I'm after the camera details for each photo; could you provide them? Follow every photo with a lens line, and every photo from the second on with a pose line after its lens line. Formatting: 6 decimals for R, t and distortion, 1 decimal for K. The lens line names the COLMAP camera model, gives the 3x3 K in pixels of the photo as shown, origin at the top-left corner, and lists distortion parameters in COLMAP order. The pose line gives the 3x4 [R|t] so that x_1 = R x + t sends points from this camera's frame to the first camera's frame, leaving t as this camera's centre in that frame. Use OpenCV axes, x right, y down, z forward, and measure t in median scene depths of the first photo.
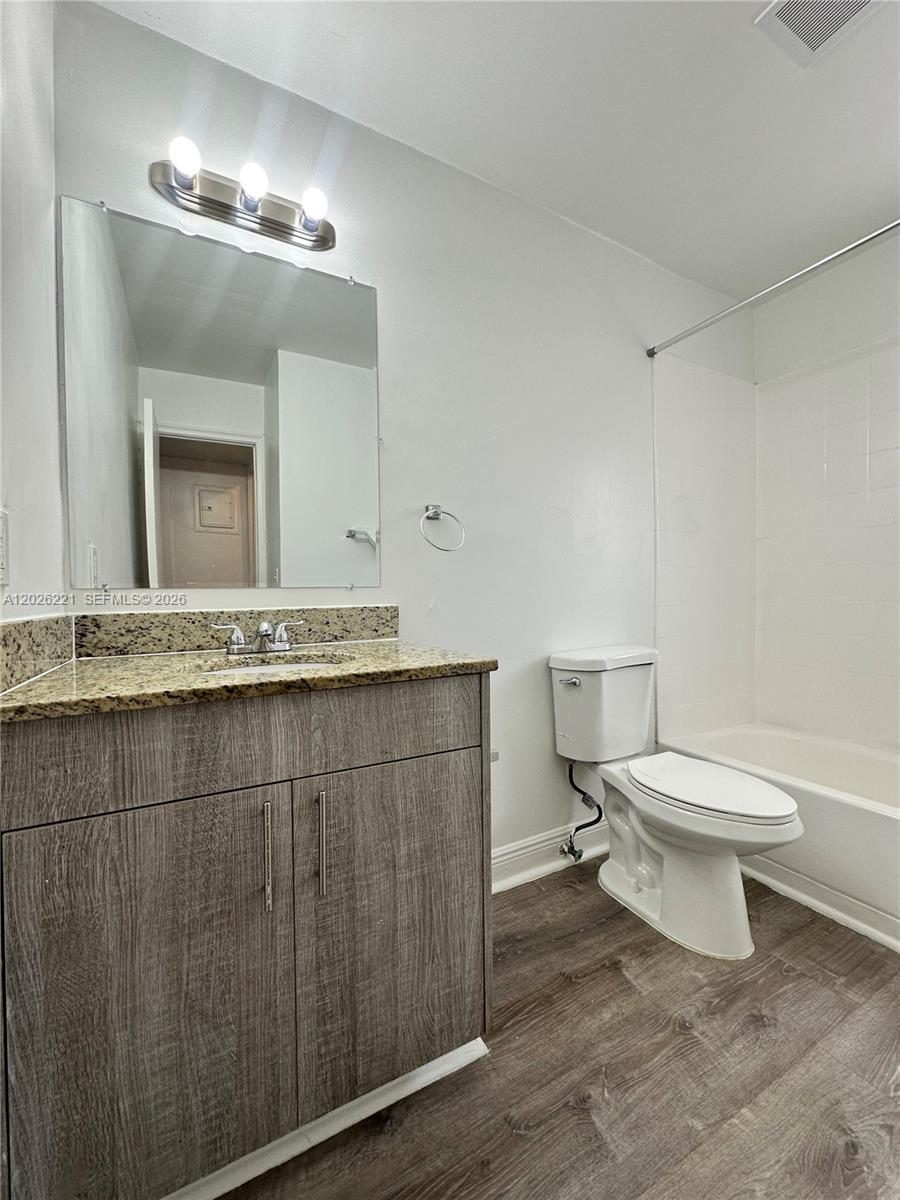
lens RADIAL K [[478.6, 0, 450.3], [0, 478.6, 598.0], [0, 0, 1]] dist [-0.002870, 0.000726]
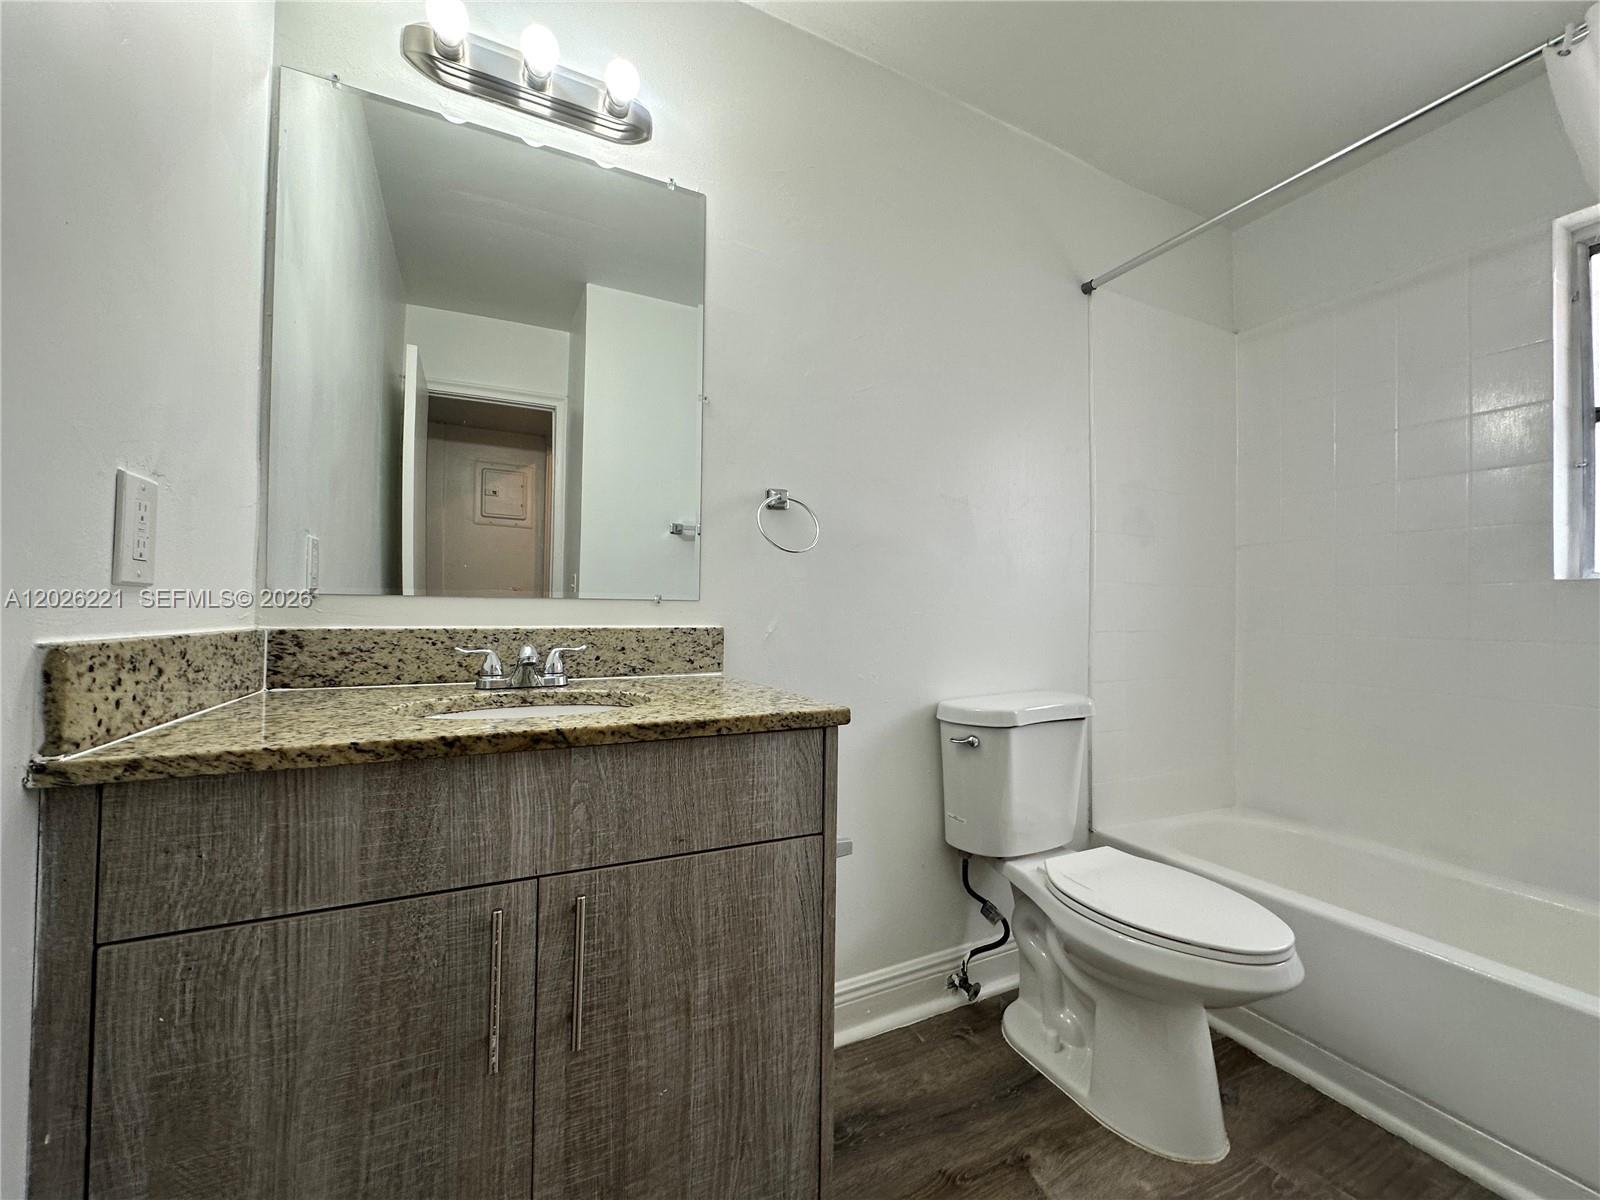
lens RADIAL K [[638.1, 0, 799.0], [0, 638.1, 597.5], [0, 0, 1]] dist [-0.002870, 0.000726]
pose [[0.999144, 0.023328, -0.034177, 0.040315], [-0.024481, 0.999132, -0.033718, 0.000519], [0.033361, 0.034526, 0.998847, 0.052922]]
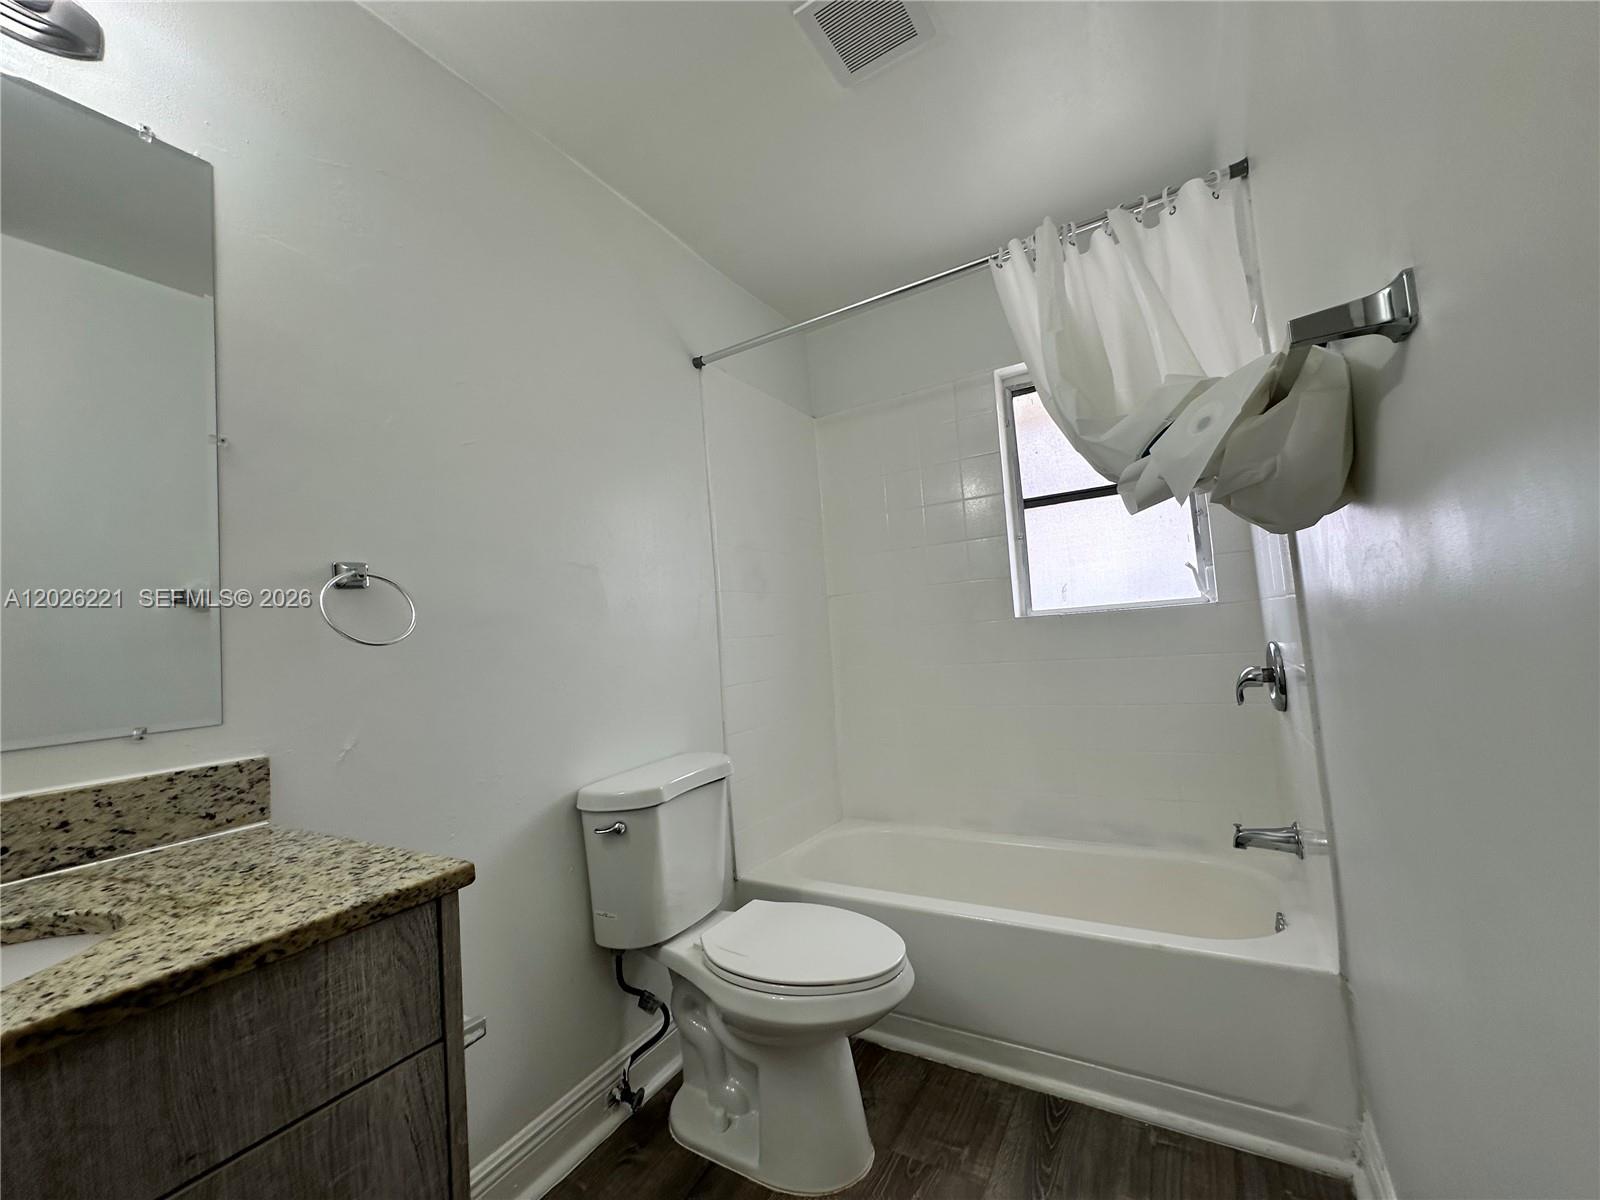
lens RADIAL K [[638.1, 0, 799.3], [0, 638.1, 596.9], [0, 0, 1]] dist [-0.002870, 0.000726]
pose [[0.858425, -0.020677, 0.512522, 0.038642], [0.069540, 0.994653, -0.076346, -0.071354], [-0.508203, 0.101178, 0.855274, 0.113925]]
